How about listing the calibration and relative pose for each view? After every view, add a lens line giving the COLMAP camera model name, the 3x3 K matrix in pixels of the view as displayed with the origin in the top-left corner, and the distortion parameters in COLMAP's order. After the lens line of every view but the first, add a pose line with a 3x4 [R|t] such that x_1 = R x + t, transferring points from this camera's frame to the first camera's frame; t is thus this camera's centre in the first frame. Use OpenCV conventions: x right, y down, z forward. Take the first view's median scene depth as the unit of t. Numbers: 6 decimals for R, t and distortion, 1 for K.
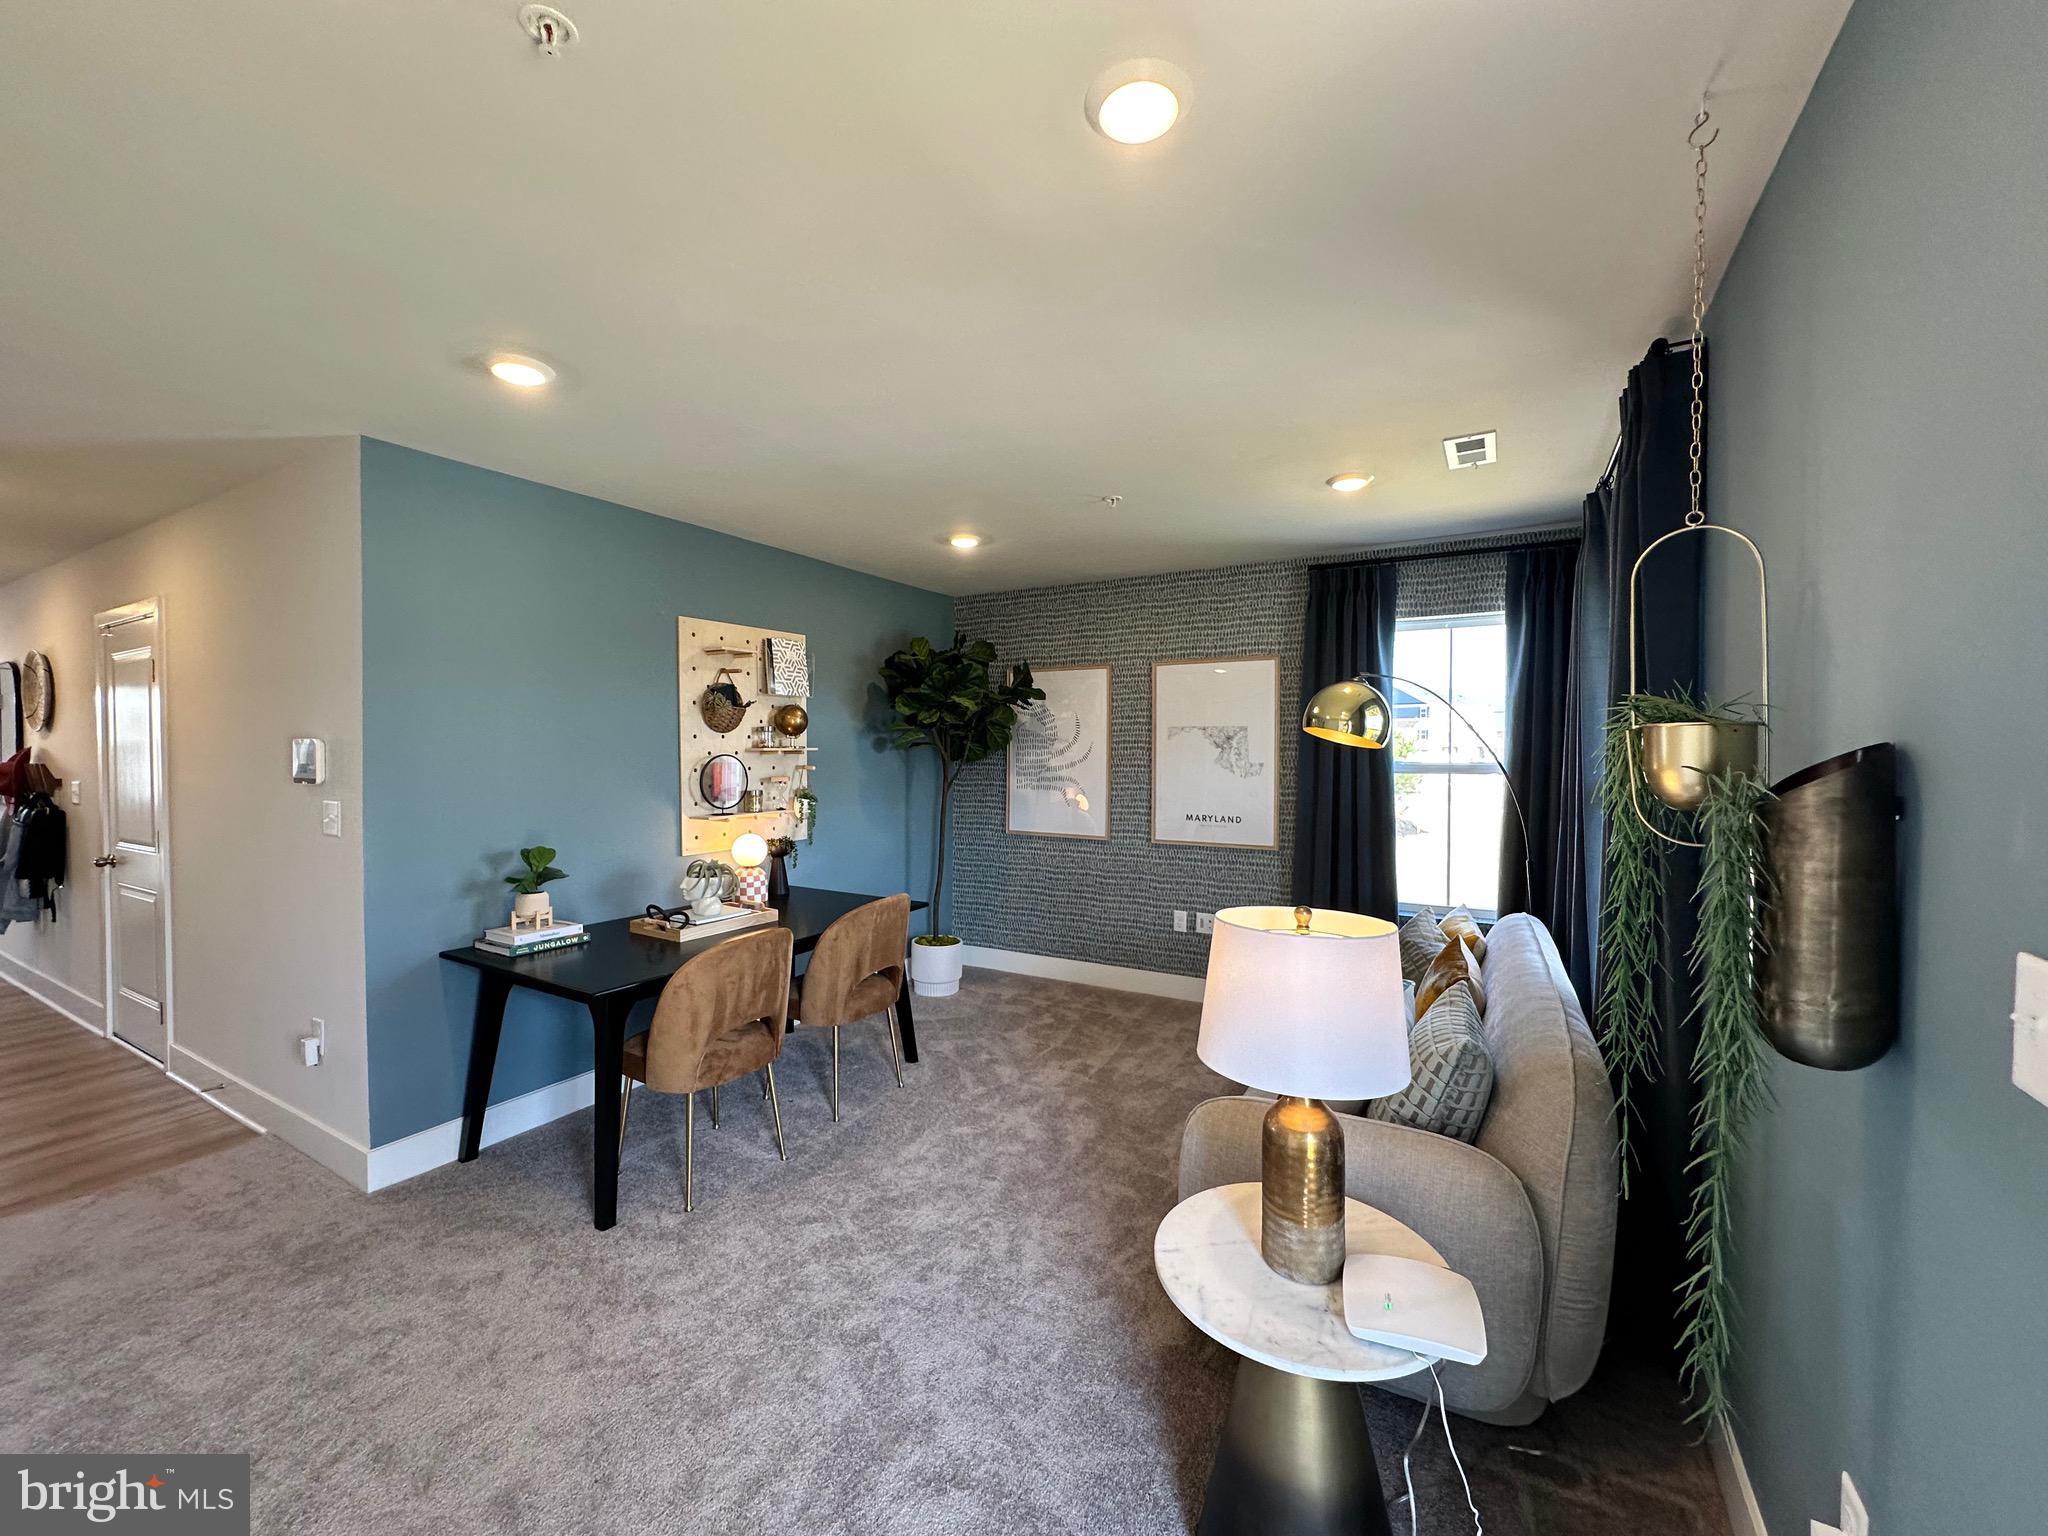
lens RADIAL K [[814.5, 0, 1021.7], [0, 814.5, 768.4], [0, 0, 1]] dist [-0.003745, 0.000881]
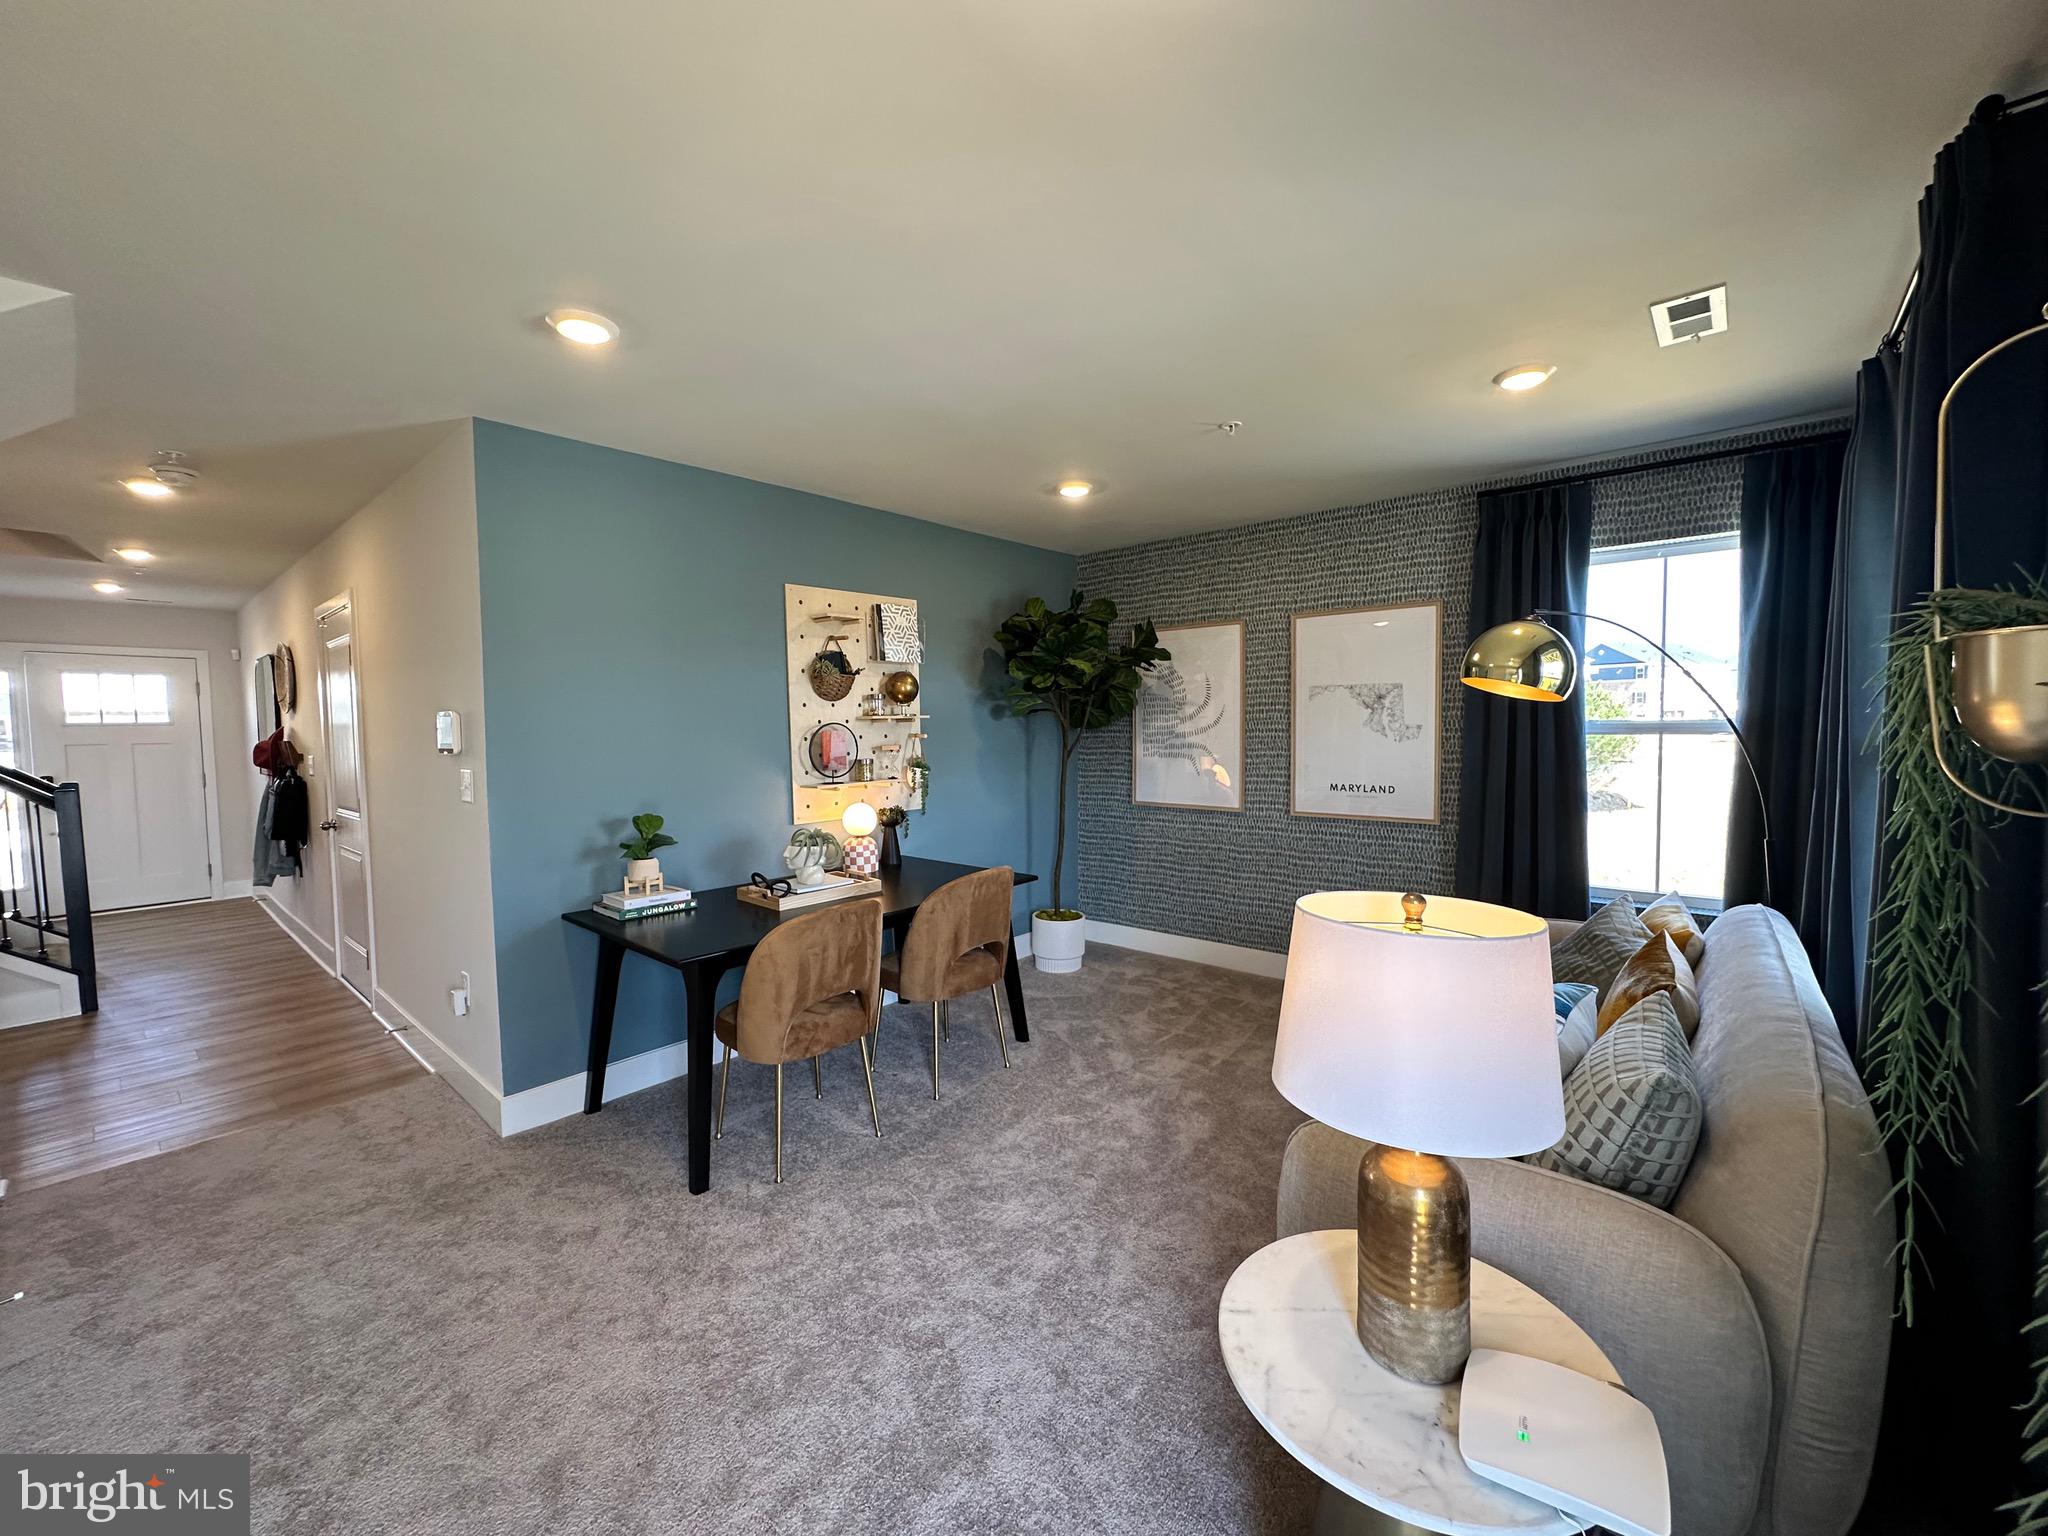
lens RADIAL K [[814.5, 0, 1022.9], [0, 814.5, 767.3], [0, 0, 1]] dist [-0.003745, 0.000881]
pose [[0.981836, -0.004704, -0.189676, 0.072627], [0.010699, 0.999475, 0.030597, 0.013449], [0.189432, -0.032071, 0.981370, 0.103194]]
